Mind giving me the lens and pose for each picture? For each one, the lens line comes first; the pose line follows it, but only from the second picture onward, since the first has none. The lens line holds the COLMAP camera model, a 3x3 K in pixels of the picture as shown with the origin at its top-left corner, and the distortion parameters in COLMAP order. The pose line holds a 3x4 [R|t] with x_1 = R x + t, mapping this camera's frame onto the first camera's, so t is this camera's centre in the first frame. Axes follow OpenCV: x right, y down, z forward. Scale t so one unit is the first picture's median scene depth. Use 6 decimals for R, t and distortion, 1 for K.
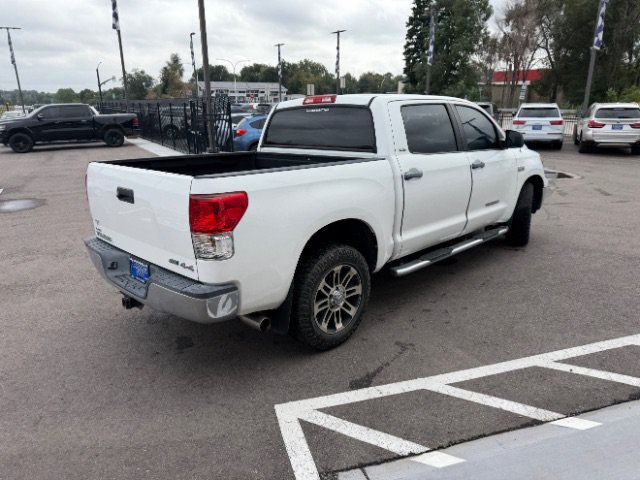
lens RADIAL K [[451.9, 0, 319.2], [0, 451.9, 241.4], [0, 0, 1]] dist [0.027394, -0.036864]
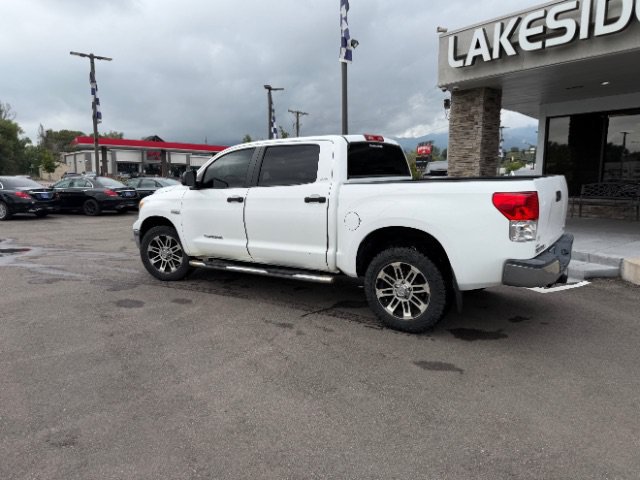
lens RADIAL K [[451.9, 0, 317.5], [0, 451.9, 232.9], [0, 0, 1]] dist [0.027394, -0.036864]
pose [[-0.155148, -0.107677, 0.982005, -1.069452], [0.285713, 0.946670, 0.148942, -0.261735], [-0.945673, 0.303680, -0.116109, 1.207262]]
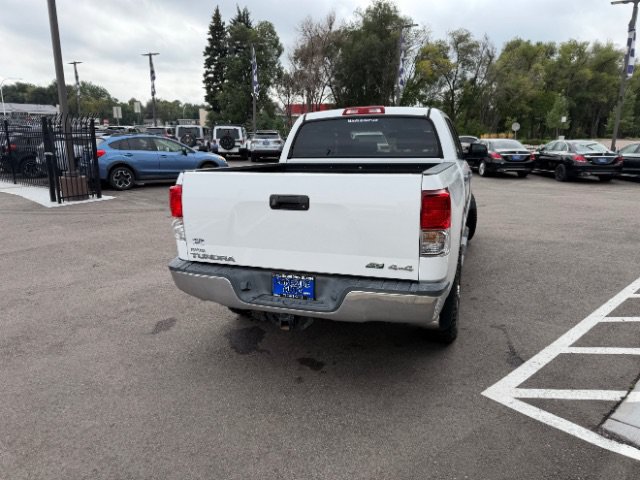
lens RADIAL K [[451.9, 0, 317.9], [0, 451.9, 239.4], [0, 0, 1]] dist [0.027394, -0.036864]
pose [[0.904447, -0.081575, 0.418713, -0.489912], [0.107435, 0.993466, -0.038517, 0.008016], [-0.412835, 0.079821, 0.907302, 0.109941]]
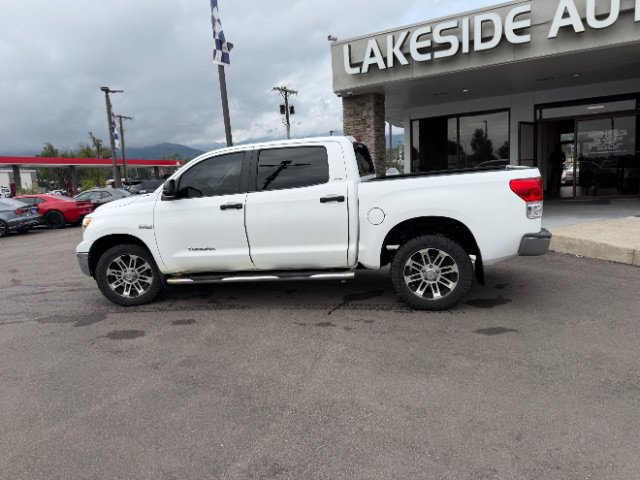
lens RADIAL K [[451.9, 0, 317.1], [0, 451.9, 238.7], [0, 0, 1]] dist [0.027394, -0.036864]
pose [[-0.510306, -0.073646, 0.856834, -0.952777], [0.307642, 0.914763, 0.261848, -0.377387], [-0.803084, 0.397221, -0.444153, 1.579893]]
